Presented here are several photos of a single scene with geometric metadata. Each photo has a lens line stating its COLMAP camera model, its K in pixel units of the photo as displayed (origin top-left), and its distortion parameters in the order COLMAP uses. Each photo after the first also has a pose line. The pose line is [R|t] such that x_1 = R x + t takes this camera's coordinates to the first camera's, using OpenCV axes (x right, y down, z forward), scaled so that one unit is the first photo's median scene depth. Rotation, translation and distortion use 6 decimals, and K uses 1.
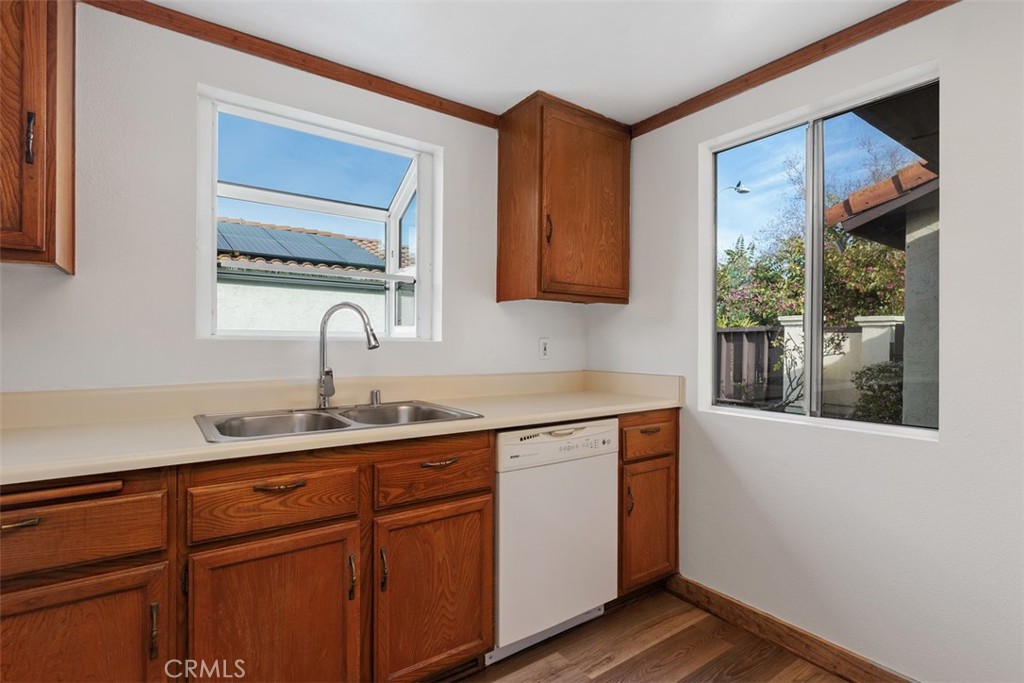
lens RADIAL K [[501.9, 0, 514.6], [0, 501.9, 345.3], [0, 0, 1]] dist [-0.000569, -0.000964]
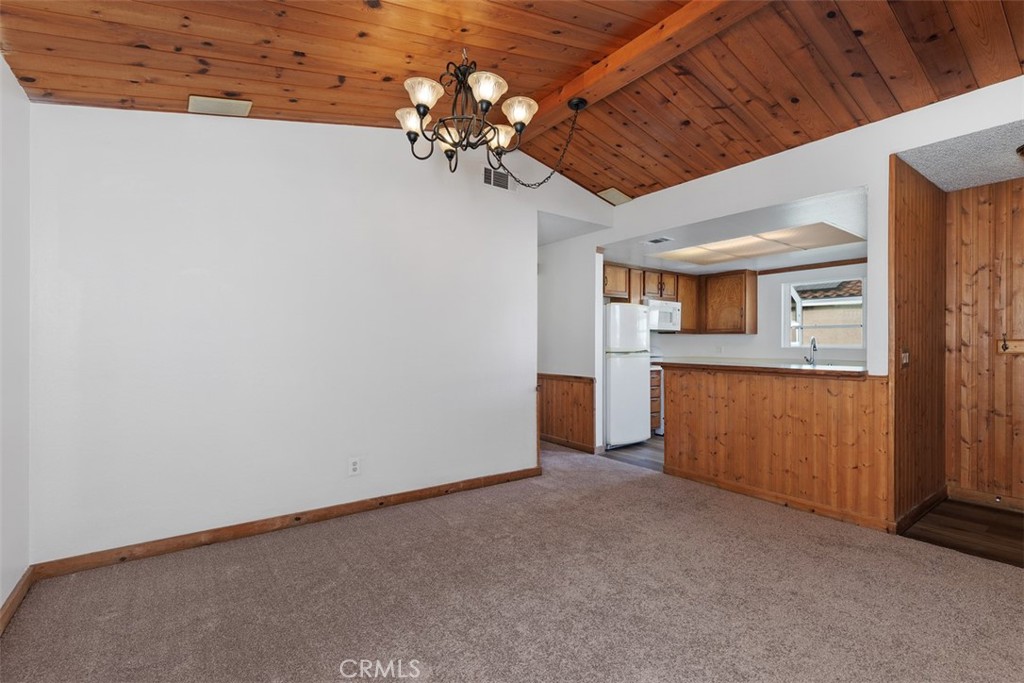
lens RADIAL K [[455.1, 0, 504.7], [0, 455.1, 343.9], [0, 0, 1]] dist [-0.000538, -0.000941]
pose [[-0.019164, -0.007153, -0.999791, 3.197783], [-0.009638, 0.999929, -0.006969, 0.003662], [0.999770, 0.009502, -0.019232, -1.197445]]
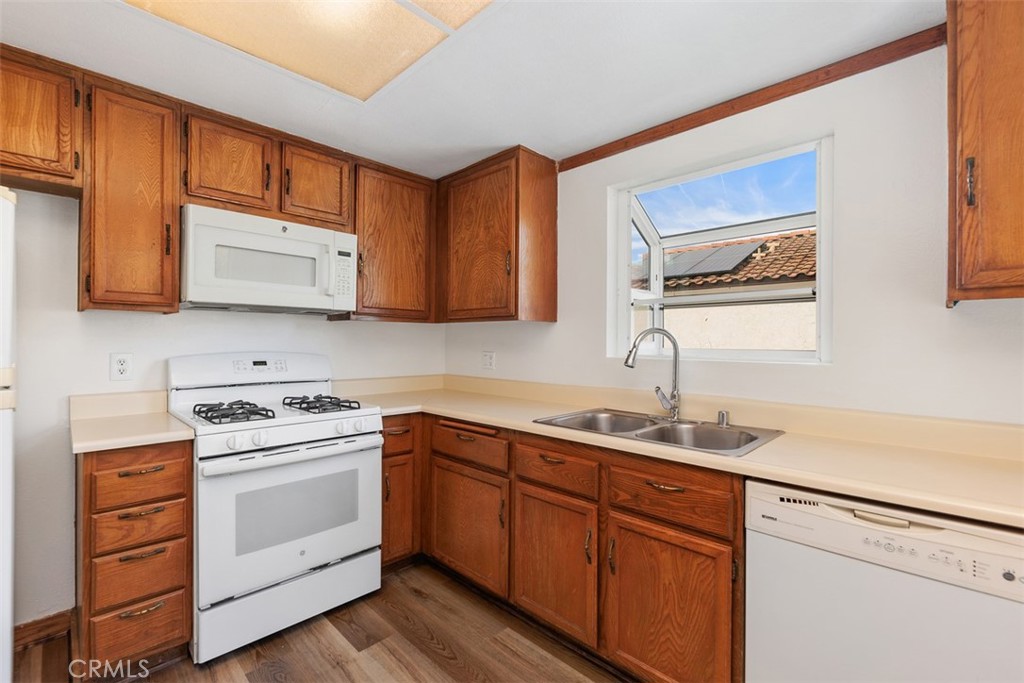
lens RADIAL K [[455.1, 0, 501.9], [0, 455.1, 342.8], [0, 0, 1]] dist [-0.000538, -0.000941]
pose [[0.147184, -0.004313, -0.989100, 0.700661], [-0.009695, 0.999936, -0.005803, -0.047943], [0.989062, 0.010443, 0.147133, 0.517970]]
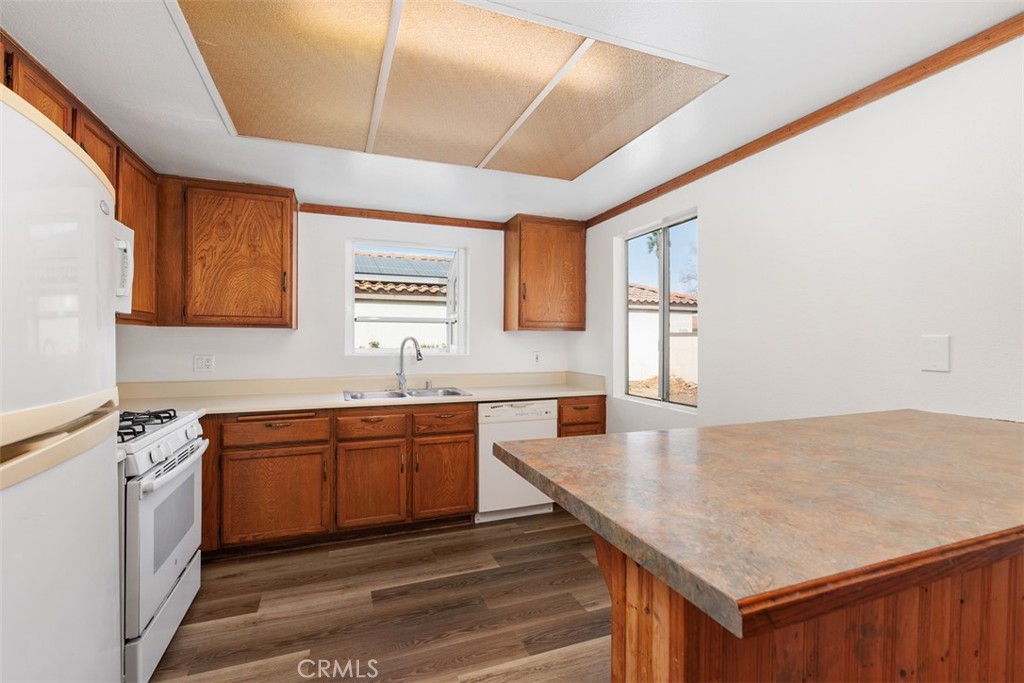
lens RADIAL K [[455.1, 0, 517.2], [0, 455.1, 340.6], [0, 0, 1]] dist [-0.000538, -0.000941]
pose [[0.969657, -0.002851, -0.244452, 0.593137], [0.001408, 0.999981, -0.006077, -0.067379], [0.244465, 0.005548, 0.969642, -0.755262]]
